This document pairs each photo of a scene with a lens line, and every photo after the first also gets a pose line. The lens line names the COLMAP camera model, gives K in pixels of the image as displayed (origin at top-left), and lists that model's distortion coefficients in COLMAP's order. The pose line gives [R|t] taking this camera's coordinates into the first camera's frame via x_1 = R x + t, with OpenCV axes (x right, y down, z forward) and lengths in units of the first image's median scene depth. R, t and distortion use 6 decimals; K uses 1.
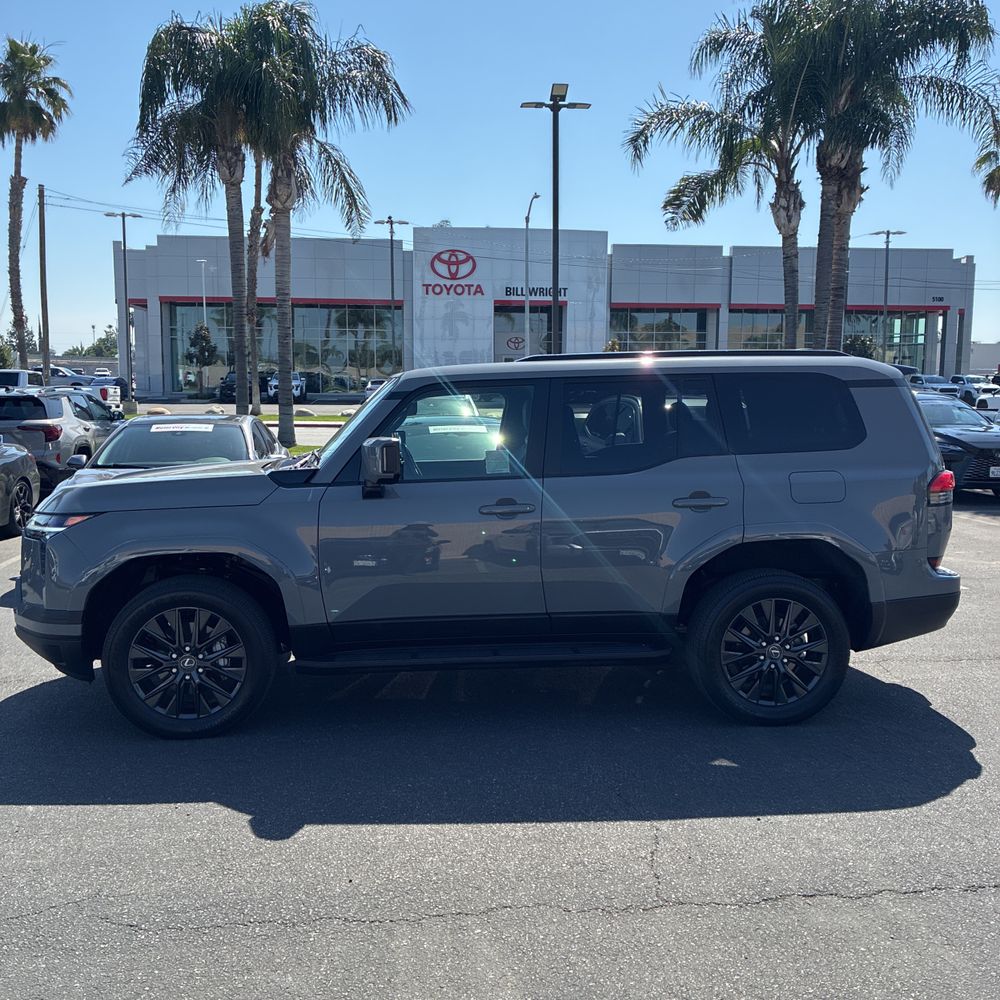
lens RADIAL K [[974.1, 0, 541.8], [0, 974.1, 499.7], [0, 0, 1]] dist [0.059927, -0.007017]
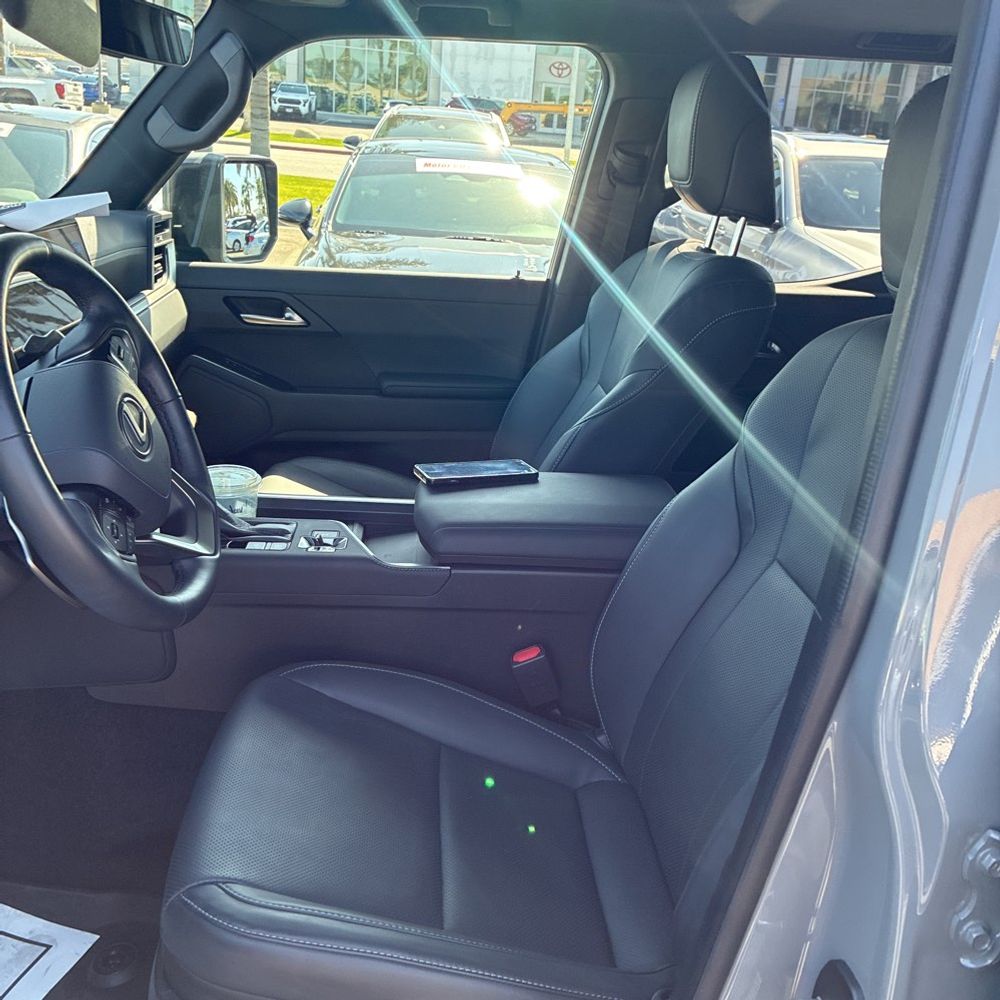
lens RADIAL K [[988.5, 0, 531.6], [0, 988.5, 498.9], [0, 0, 1]] dist [0.009149, -0.008407]
pose [[0.996355, 0.083289, -0.018419, -0.007034], [-0.076292, 0.966689, 0.244321, -0.008526], [0.038154, -0.242025, 0.969519, 0.113344]]
